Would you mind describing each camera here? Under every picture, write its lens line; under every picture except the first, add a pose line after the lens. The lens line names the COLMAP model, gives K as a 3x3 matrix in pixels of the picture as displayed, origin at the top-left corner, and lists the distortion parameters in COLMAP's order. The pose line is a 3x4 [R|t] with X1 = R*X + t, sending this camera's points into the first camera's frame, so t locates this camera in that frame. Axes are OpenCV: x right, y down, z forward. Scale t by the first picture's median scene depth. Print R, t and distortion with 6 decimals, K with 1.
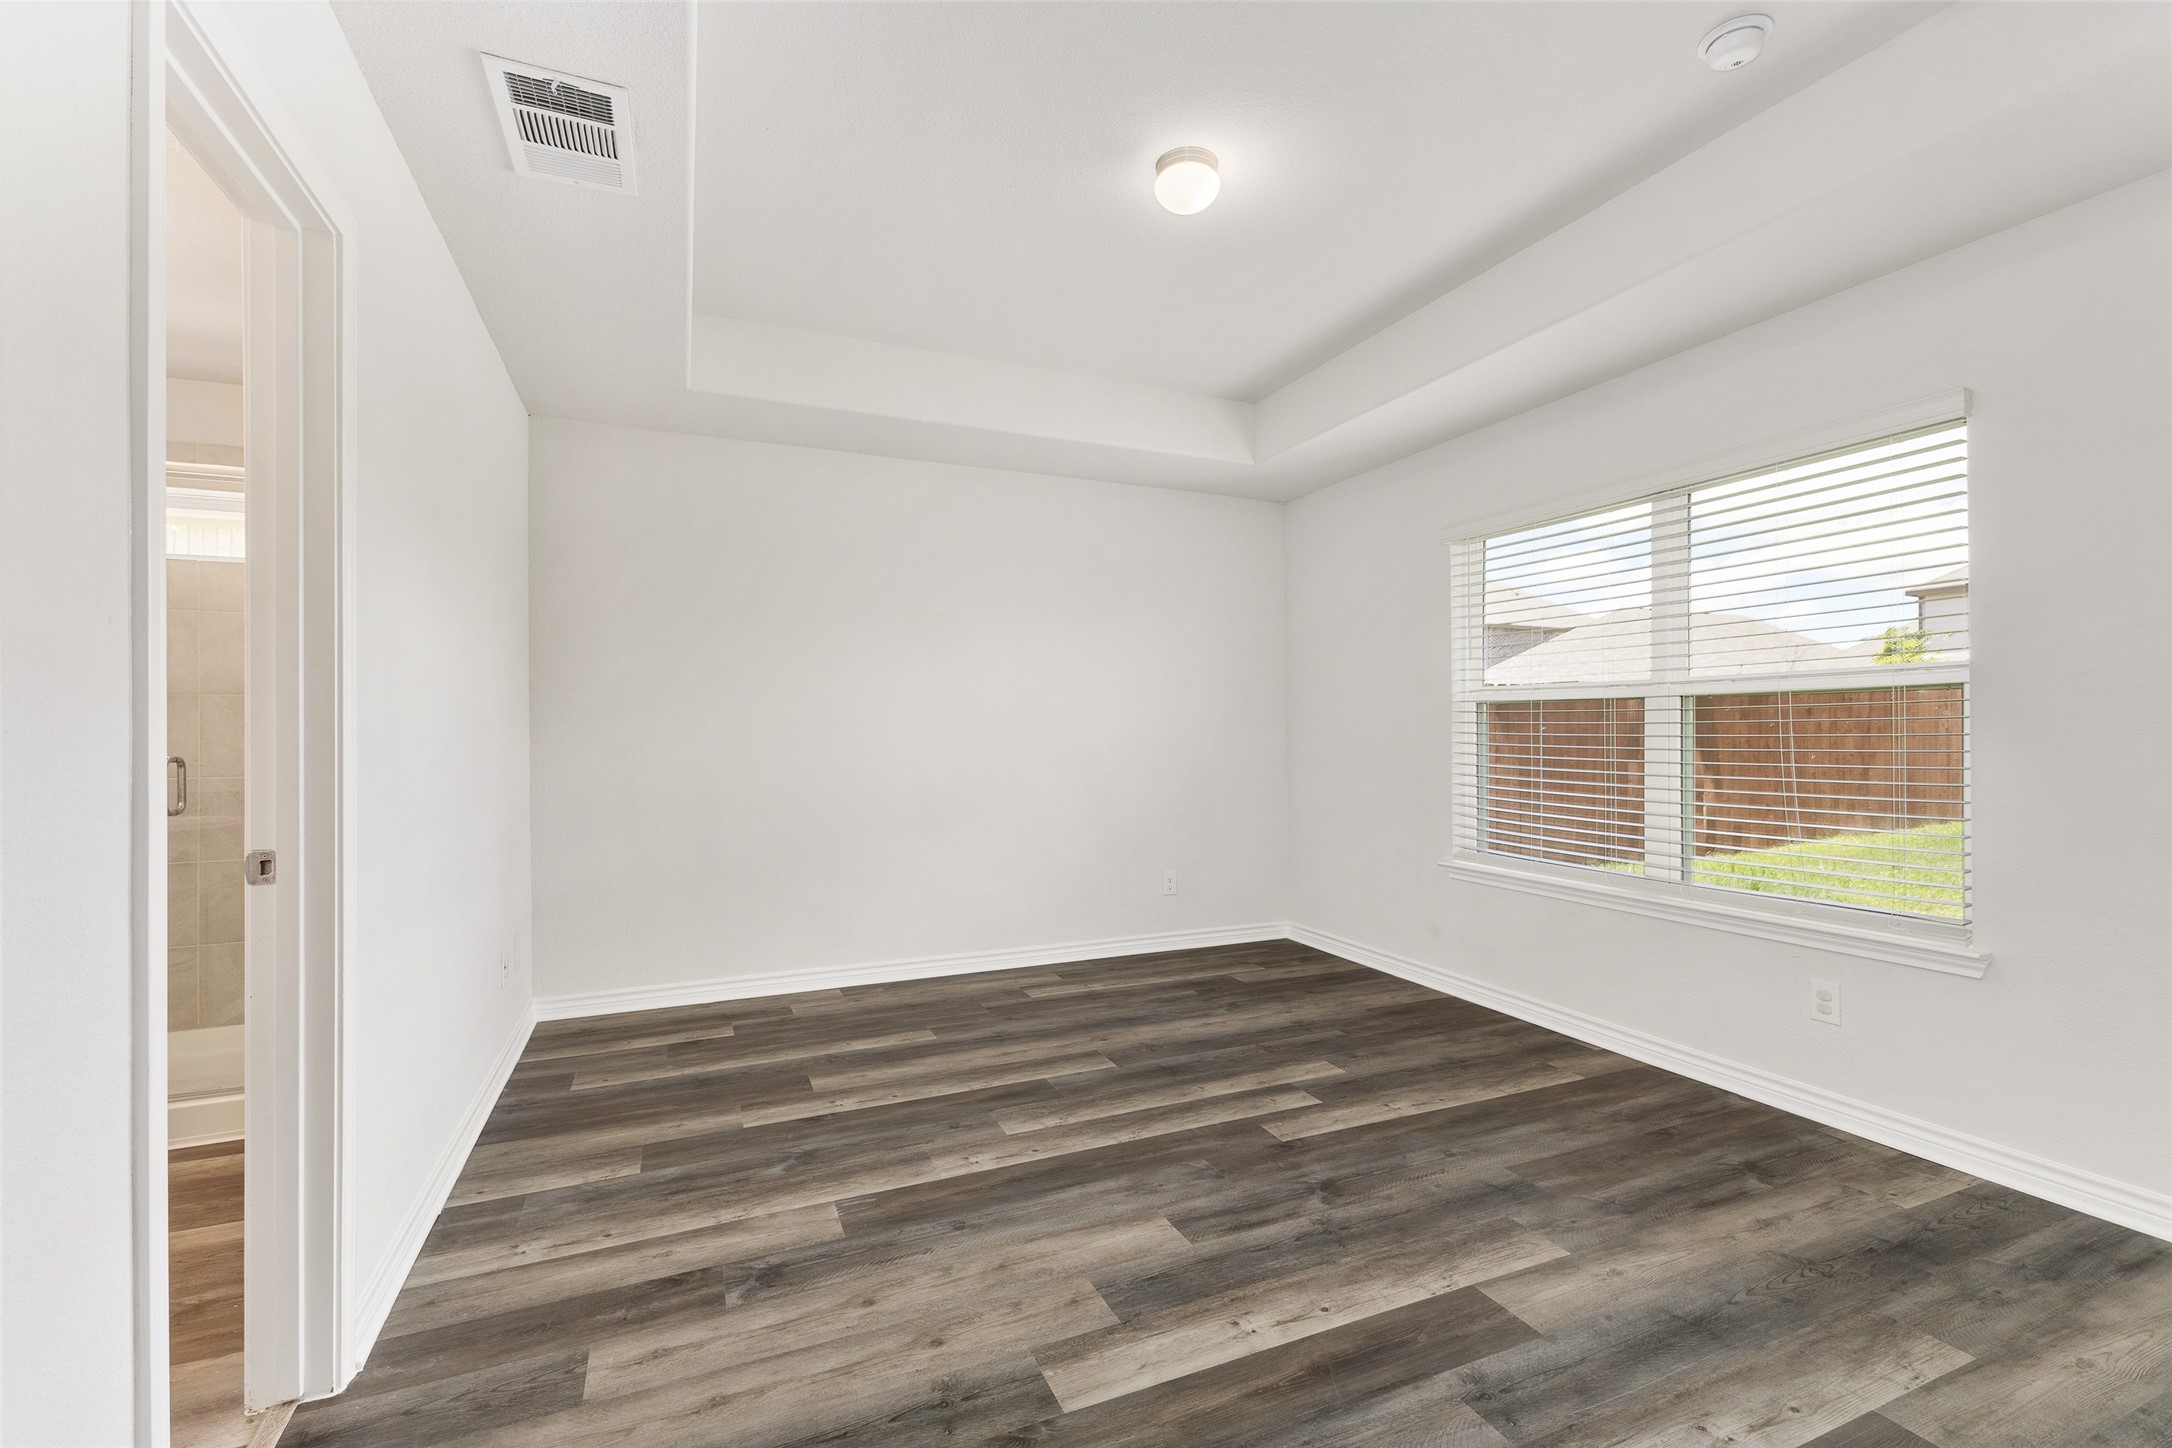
lens RADIAL K [[952.1, 0, 1092.3], [0, 952.1, 726.6], [0, 0, 1]] dist [0.005286, 0.000986]
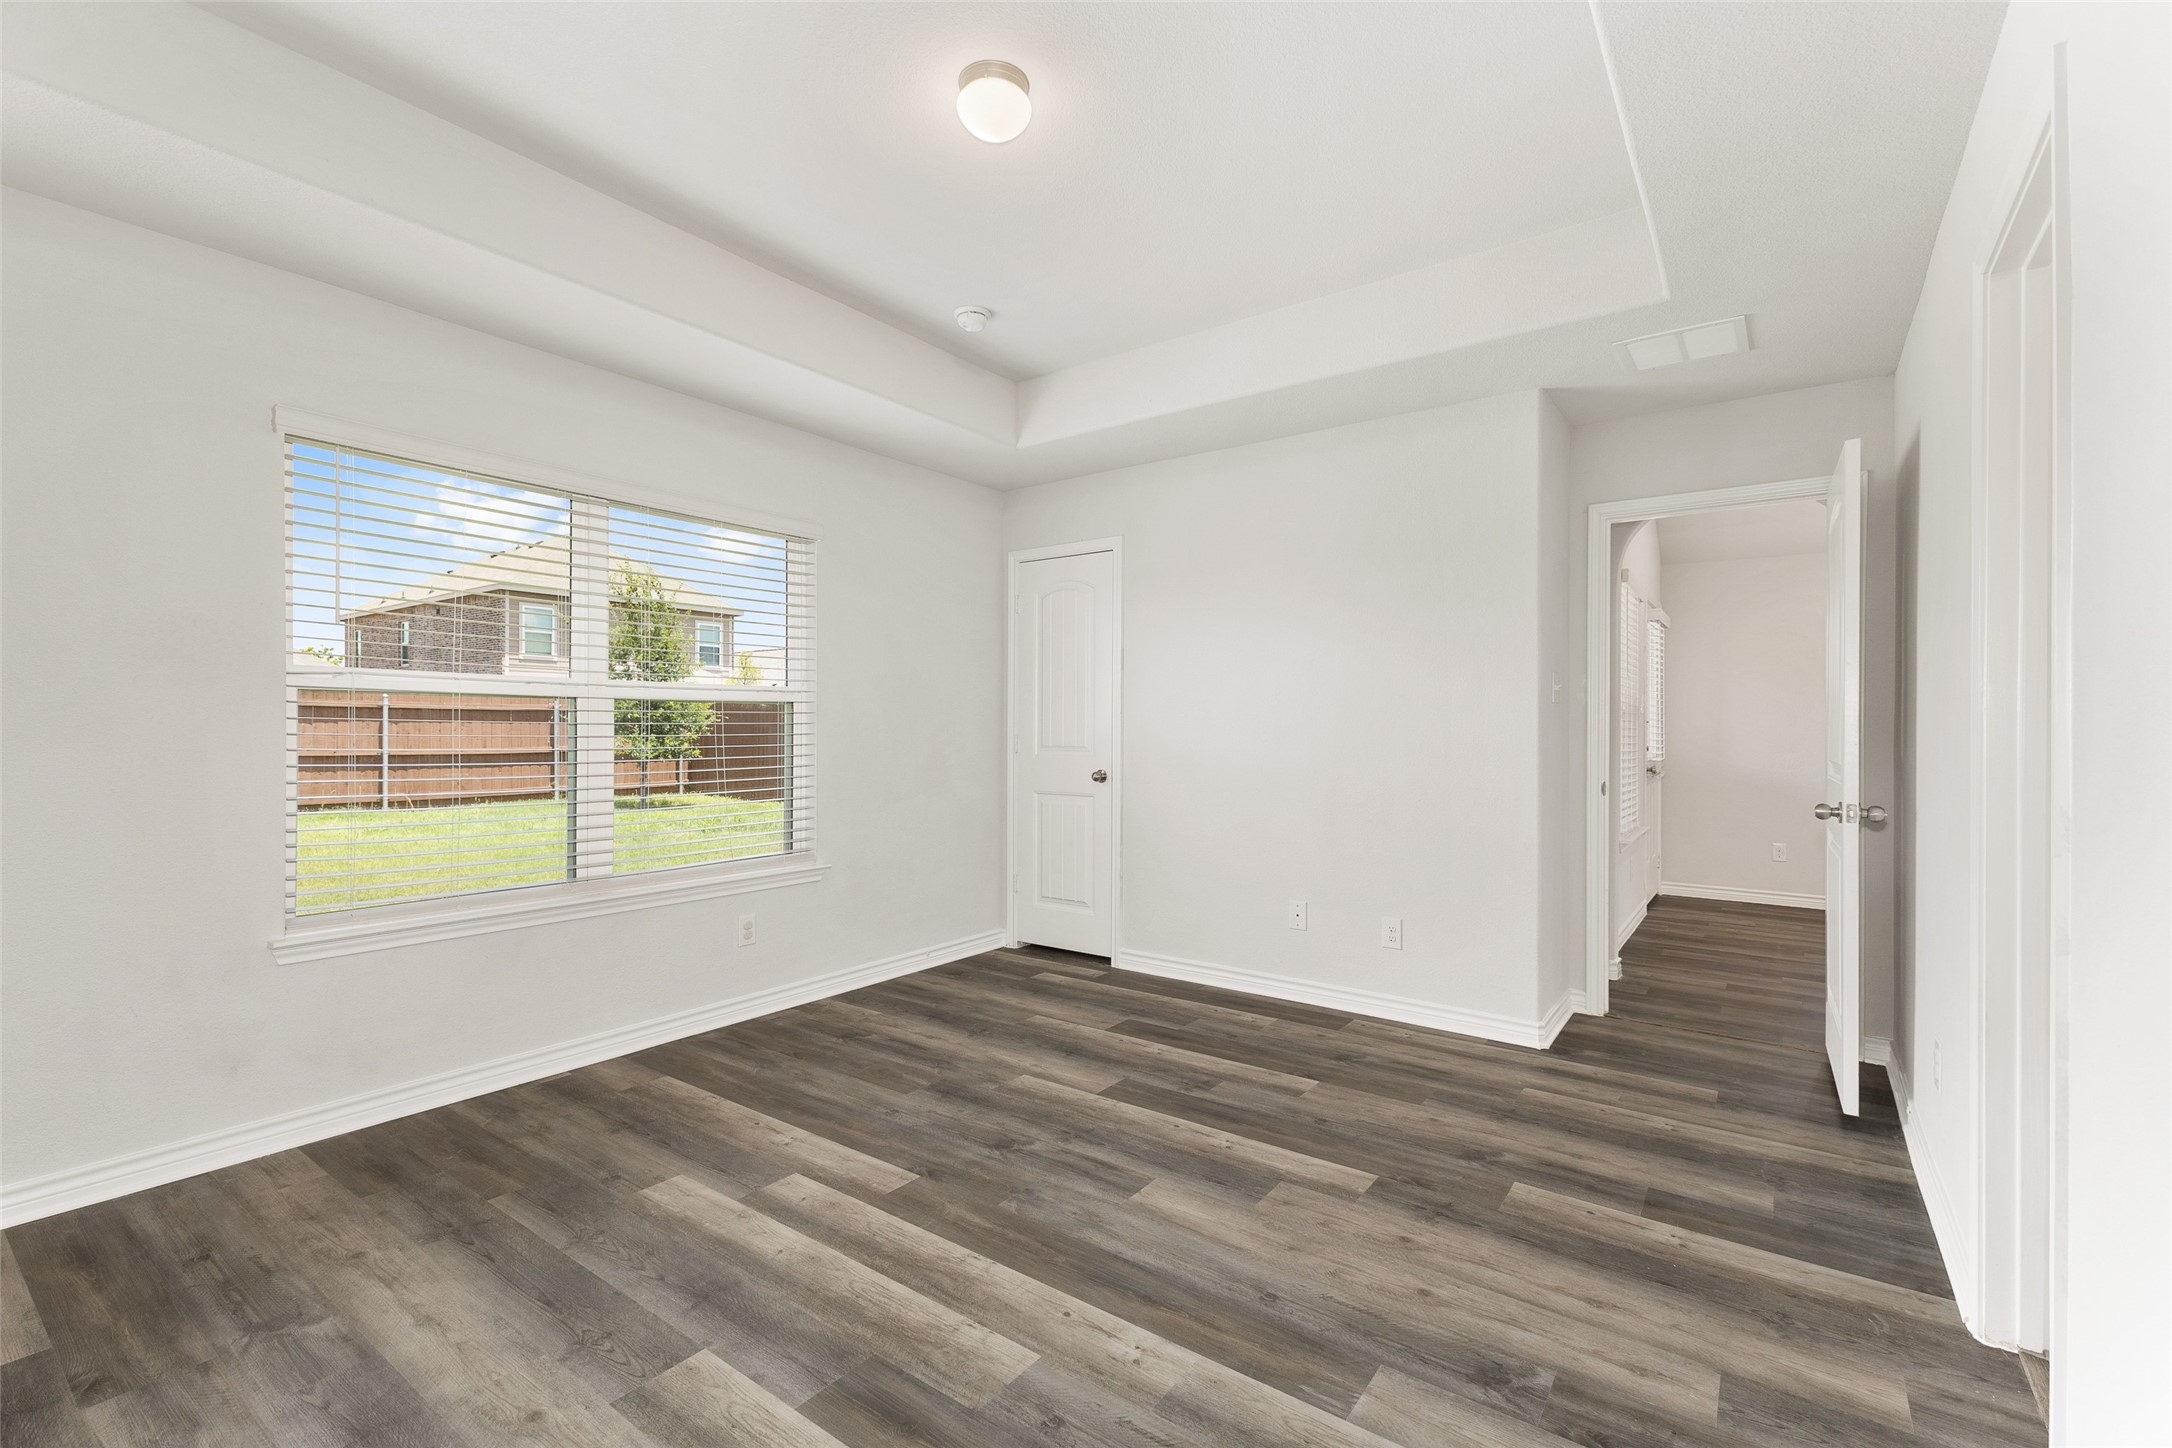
lens RADIAL K [[952.1, 0, 1081.7], [0, 952.1, 724.7], [0, 0, 1]] dist [0.005286, 0.000986]
pose [[-0.505428, 0.005063, 0.862854, -0.768627], [-0.003755, 0.999960, -0.008067, 0.004759], [-0.862861, -0.007317, -0.505389, 1.512194]]
